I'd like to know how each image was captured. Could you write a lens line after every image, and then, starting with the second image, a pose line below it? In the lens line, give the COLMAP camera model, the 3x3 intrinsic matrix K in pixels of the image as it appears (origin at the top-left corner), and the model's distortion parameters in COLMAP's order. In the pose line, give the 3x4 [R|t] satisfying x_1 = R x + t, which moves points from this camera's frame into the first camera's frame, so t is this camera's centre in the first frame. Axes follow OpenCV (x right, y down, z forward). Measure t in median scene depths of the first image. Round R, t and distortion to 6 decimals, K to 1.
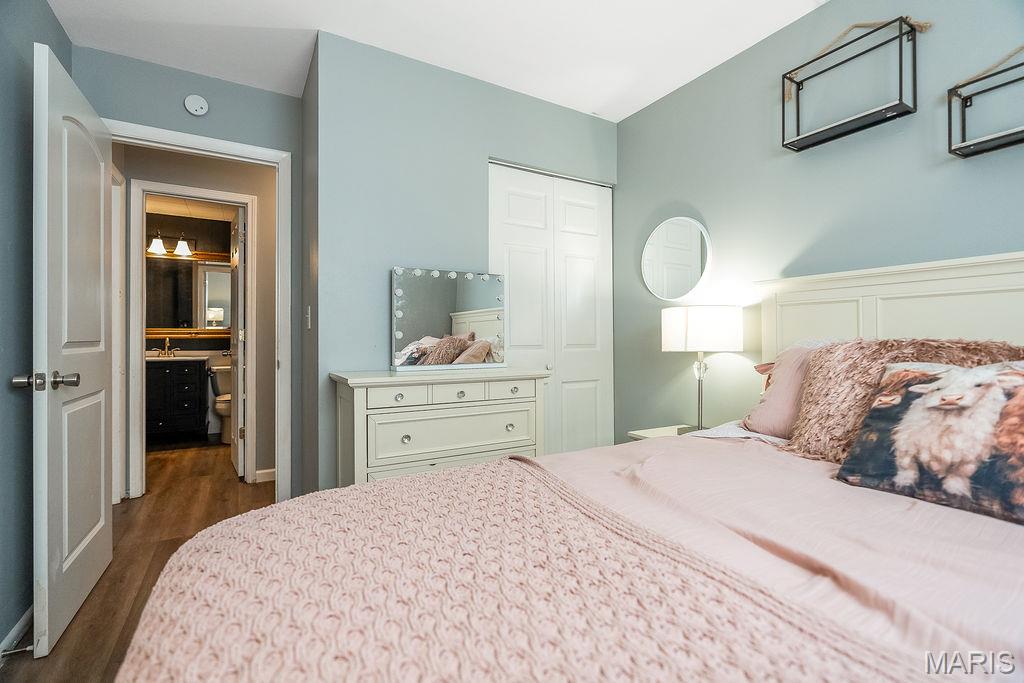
lens RADIAL K [[461.6, 0, 511.5], [0, 461.6, 337.0], [0, 0, 1]] dist [-0.004636, 0.000354]
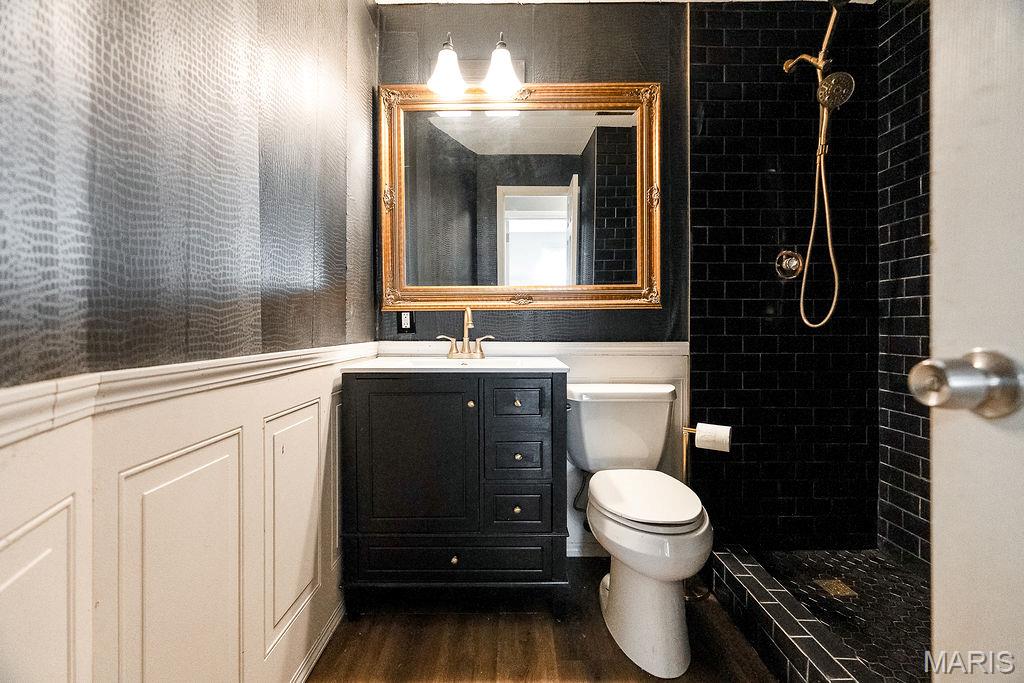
lens RADIAL K [[461.6, 0, 515.2], [0, 461.6, 335.0], [0, 0, 1]] dist [-0.004636, 0.000354]
pose [[0.871113, 0.003042, -0.491073, -0.512335], [0.002310, 0.999944, 0.010291, 0.020459], [0.491077, -0.010099, 0.871058, 0.666524]]
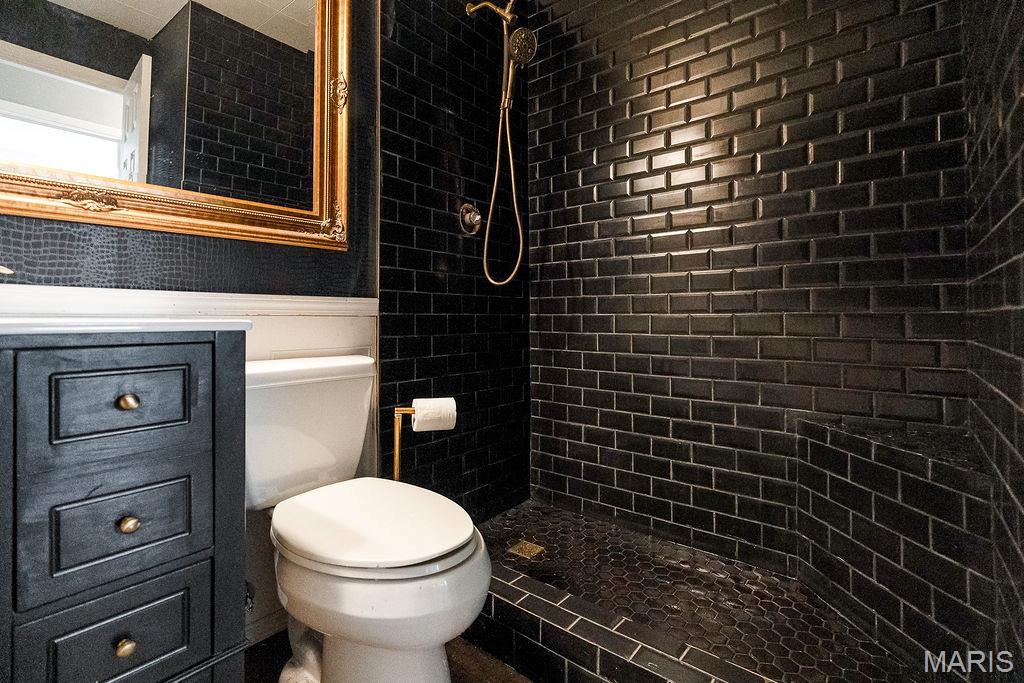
lens RADIAL K [[461.6, 0, 500.9], [0, 461.6, 315.9], [0, 0, 1]] dist [-0.004636, 0.000354]
pose [[0.932506, 0.001406, 0.361153, -0.615142], [0.003546, 0.999909, -0.013049, 0.047627], [-0.361138, 0.013449, 0.932415, 0.775725]]
